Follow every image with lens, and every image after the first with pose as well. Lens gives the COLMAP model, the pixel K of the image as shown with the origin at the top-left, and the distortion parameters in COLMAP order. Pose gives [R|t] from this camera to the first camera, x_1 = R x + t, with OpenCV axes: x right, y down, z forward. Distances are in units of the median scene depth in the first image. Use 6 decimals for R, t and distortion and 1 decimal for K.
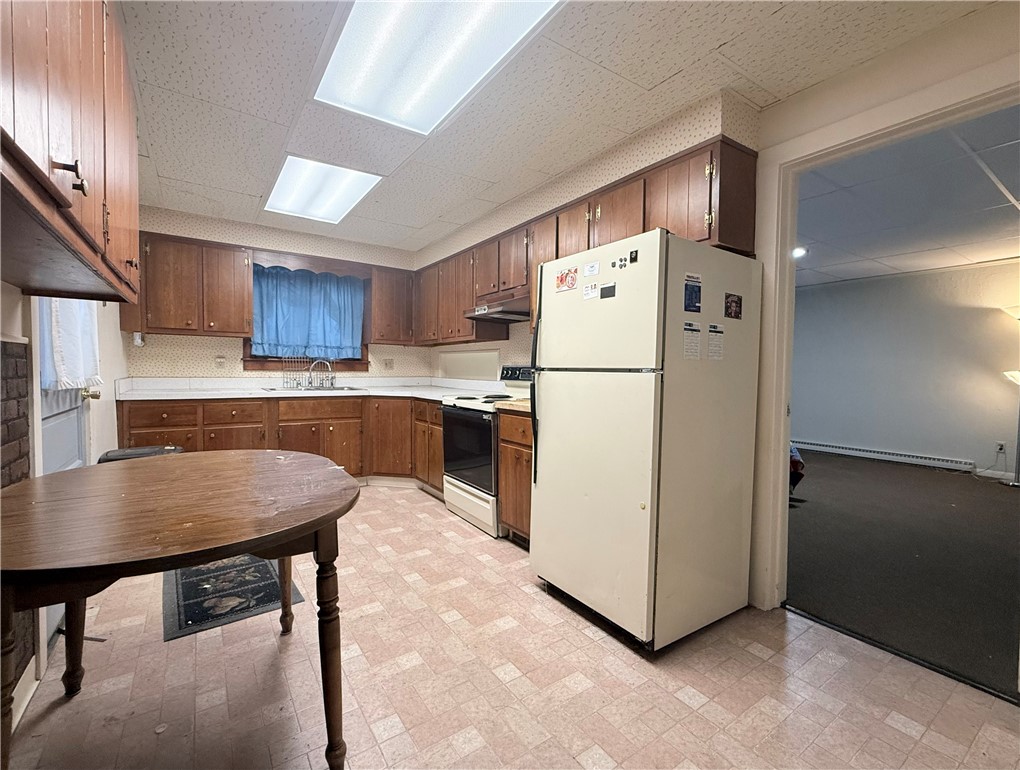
lens RADIAL K [[457.8, 0, 508.3], [0, 457.8, 385.1], [0, 0, 1]] dist [0.001916, -0.000081]
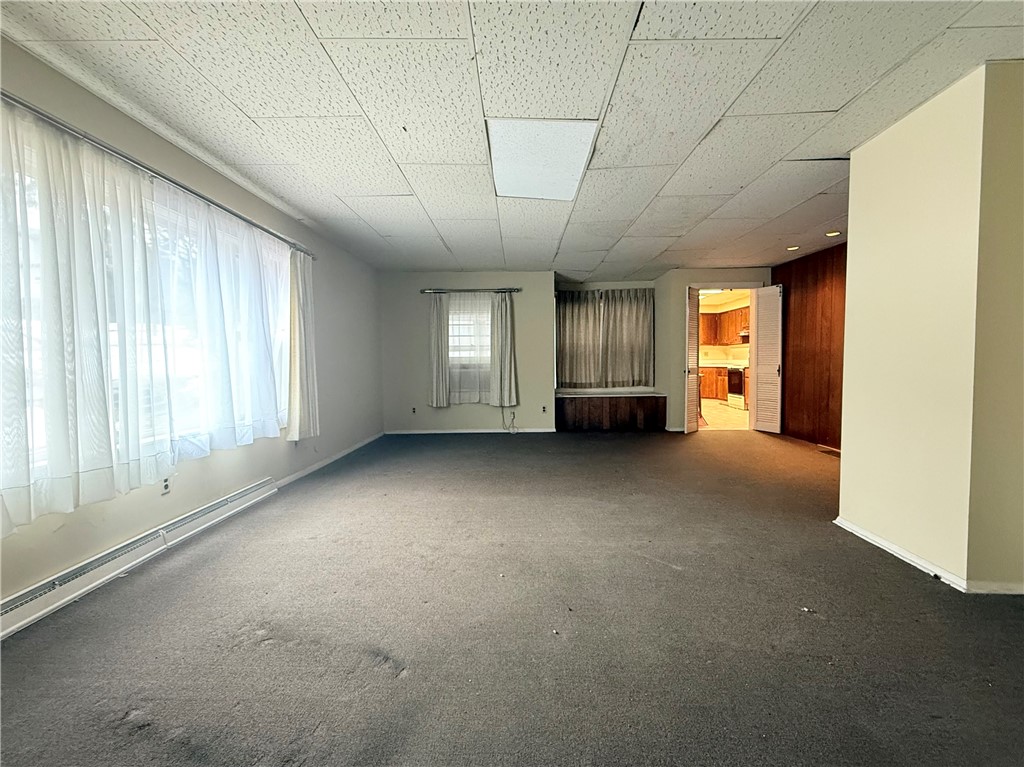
lens RADIAL K [[487.2, 0, 504.5], [0, 487.2, 382.9], [0, 0, 1]] dist [0.001070, 0.000416]
pose [[0.810451, 0.009130, -0.585735, 0.547042], [-0.001392, 0.999906, 0.013659, 0.103675], [0.585804, -0.010255, 0.810388, -2.444084]]
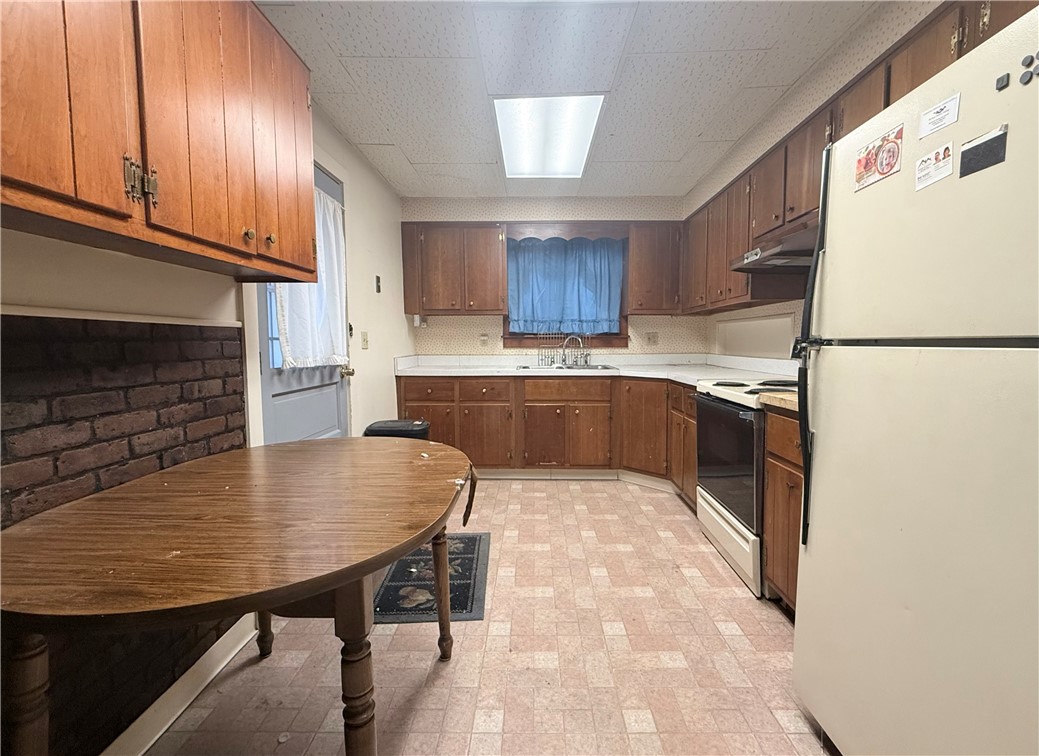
lens RADIAL K [[471.1, 0, 524.8], [0, 471.1, 377.5], [0, 0, 1]] dist [0.000290, -0.000745]
pose [[0.814371, 0.026449, -0.579741, 0.080411], [-0.005454, 0.999266, 0.037927, -0.008581], [0.580319, -0.027725, 0.813917, 0.244839]]
